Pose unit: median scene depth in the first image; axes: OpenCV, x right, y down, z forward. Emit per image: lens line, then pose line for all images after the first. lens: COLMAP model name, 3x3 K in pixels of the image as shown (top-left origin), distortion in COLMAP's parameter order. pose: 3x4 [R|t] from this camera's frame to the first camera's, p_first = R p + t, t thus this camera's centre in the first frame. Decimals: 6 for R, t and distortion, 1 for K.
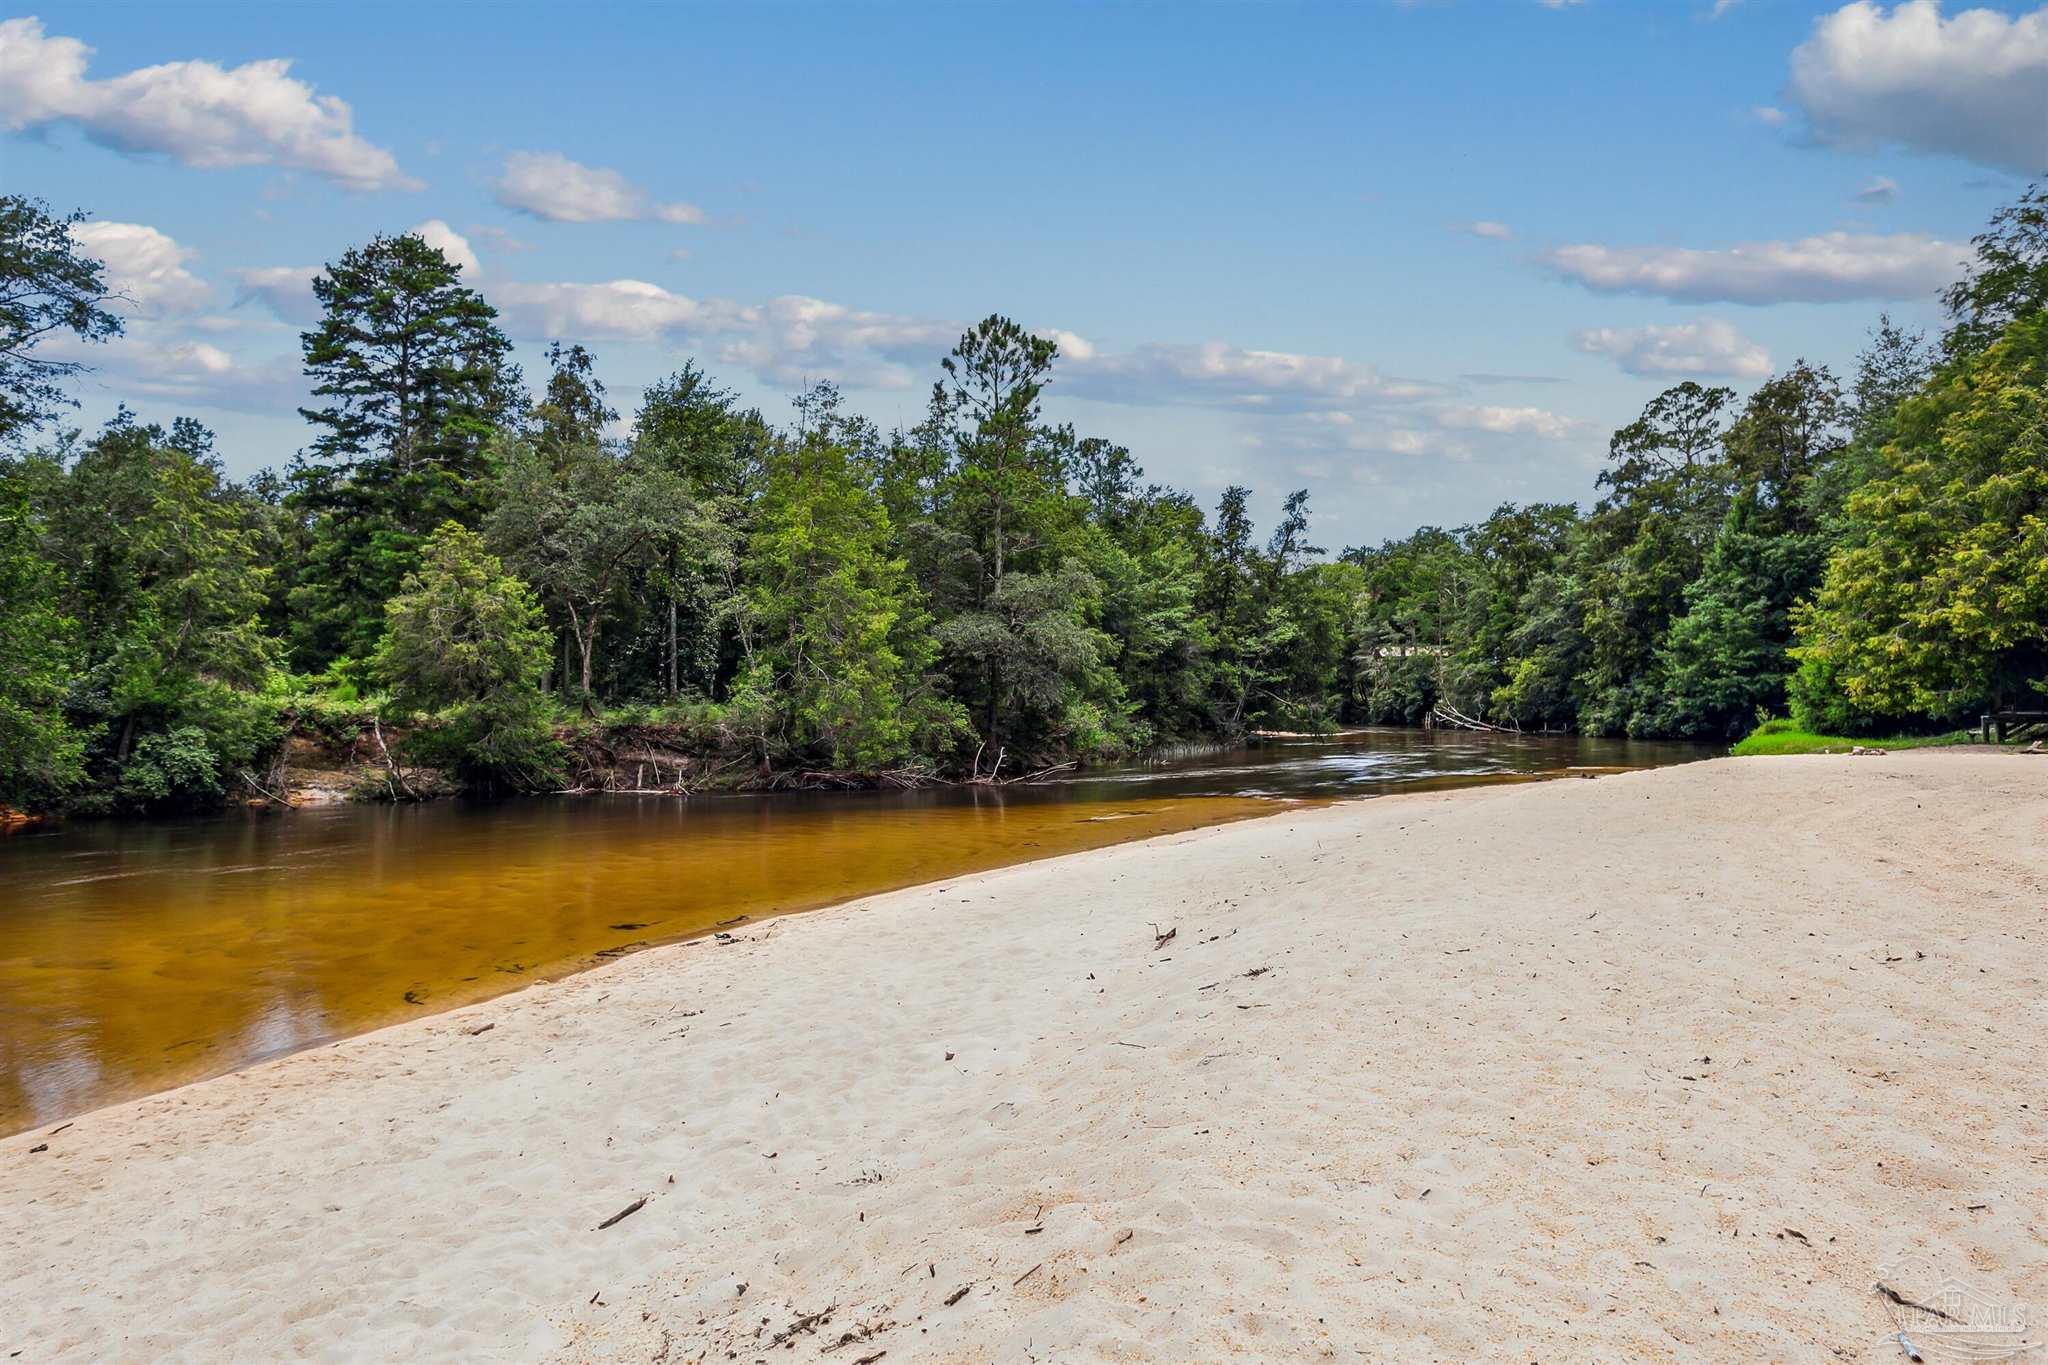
lens RADIAL K [[1324.7, 0, 1025.1], [0, 1324.7, 678.4], [0, 0, 1]] dist [0.008101, -0.000796]
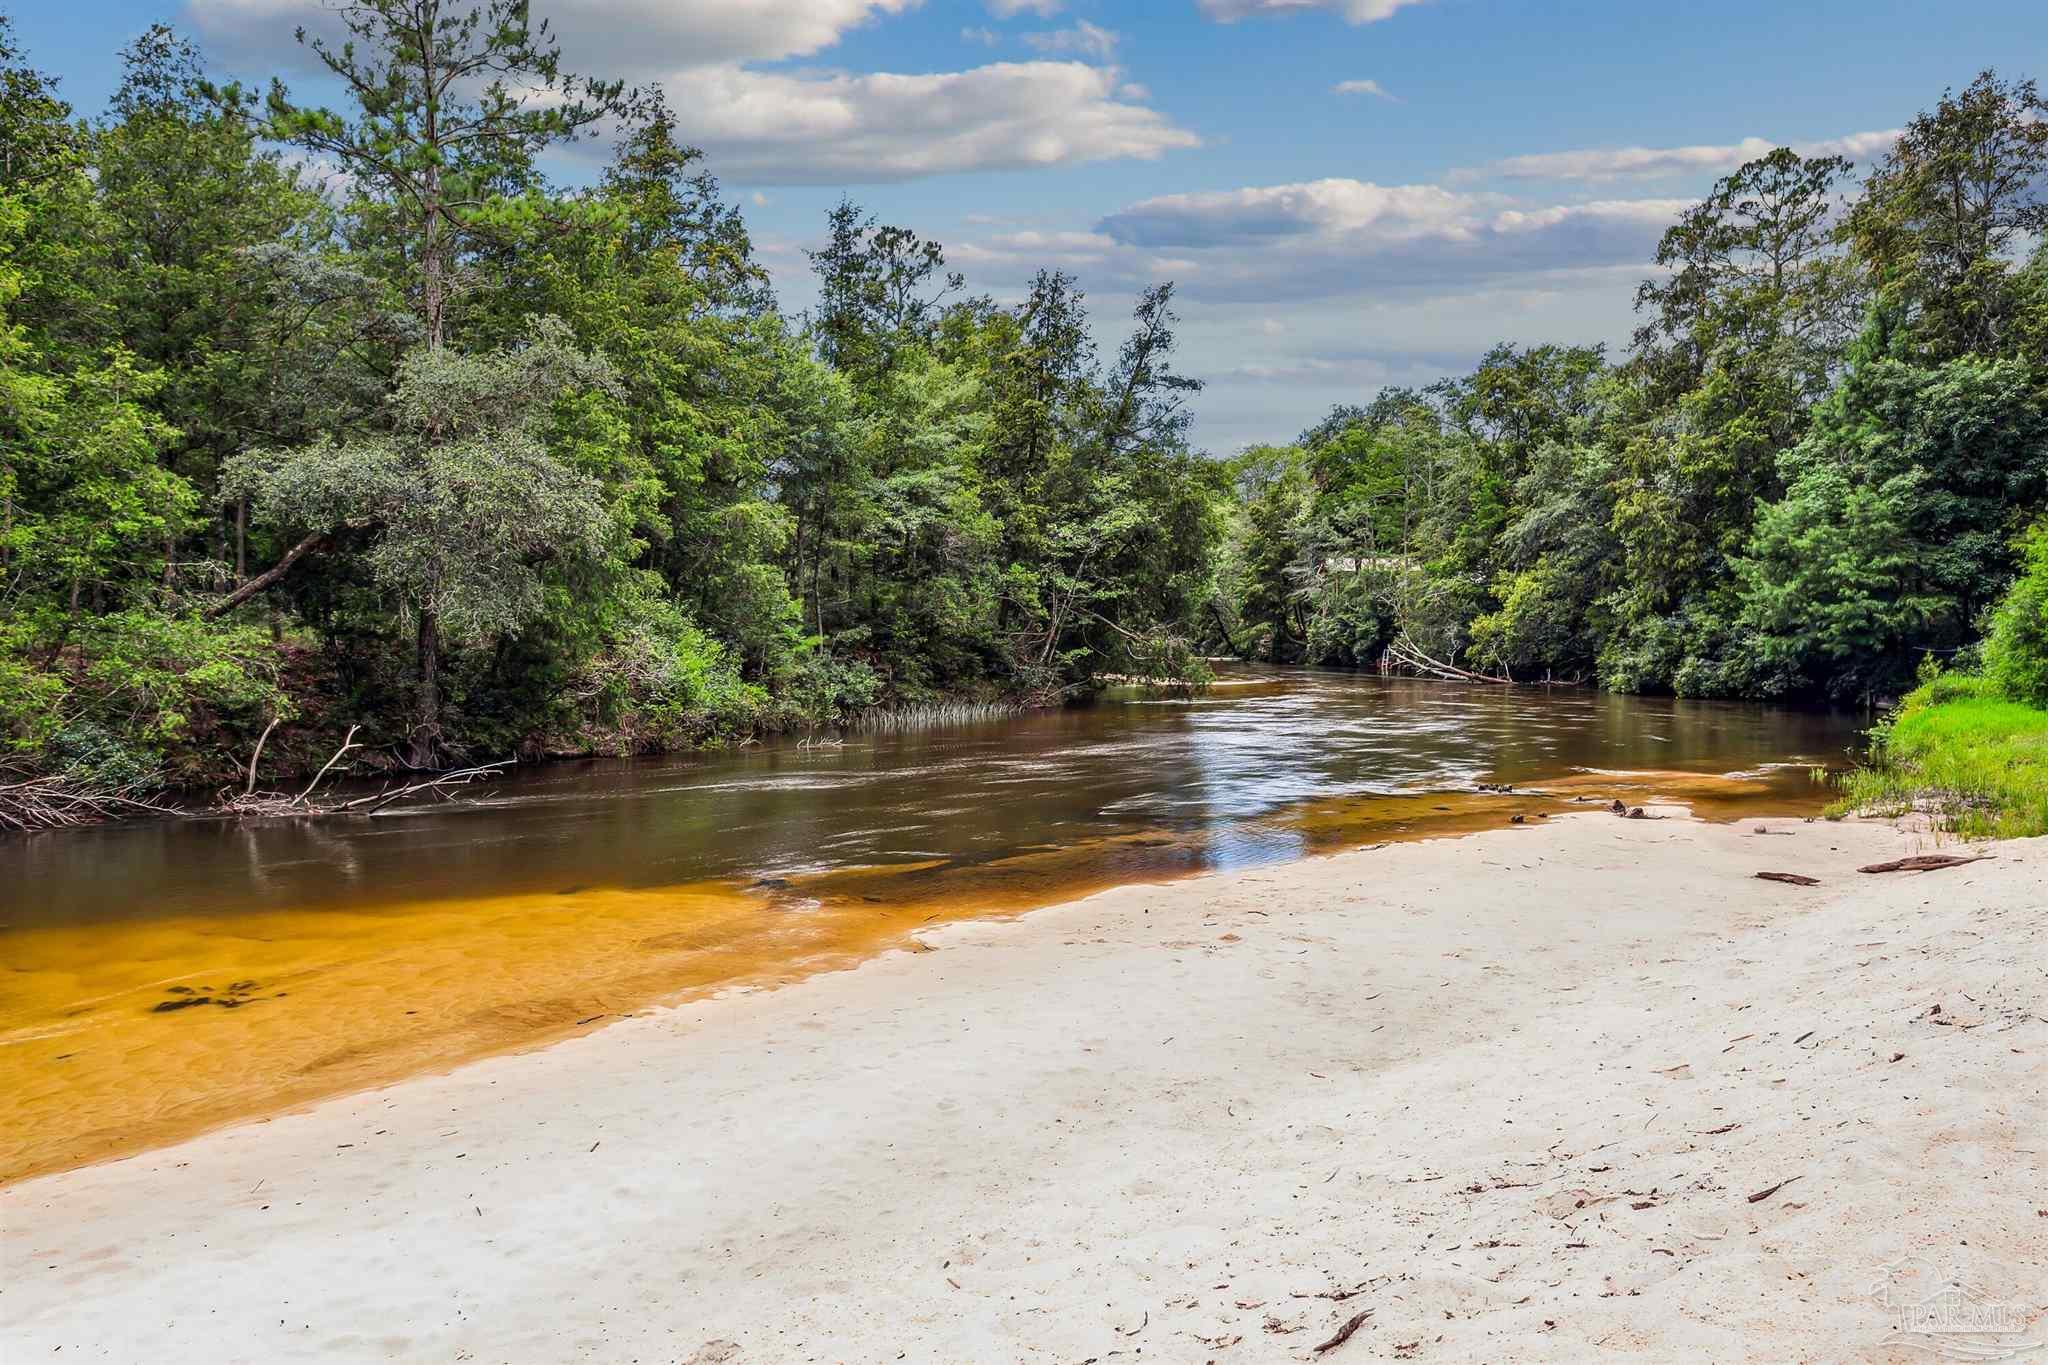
lens RADIAL K [[1522.3, 0, 1021.8], [0, 1522.3, 680.3], [0, 0, 1]] dist [-0.013343, 0.006314]
pose [[0.999123, 0.012150, 0.040065, 0.116472], [-0.014221, 0.998555, 0.051833, 0.003800], [-0.039377, -0.052357, 0.997852, 0.297132]]
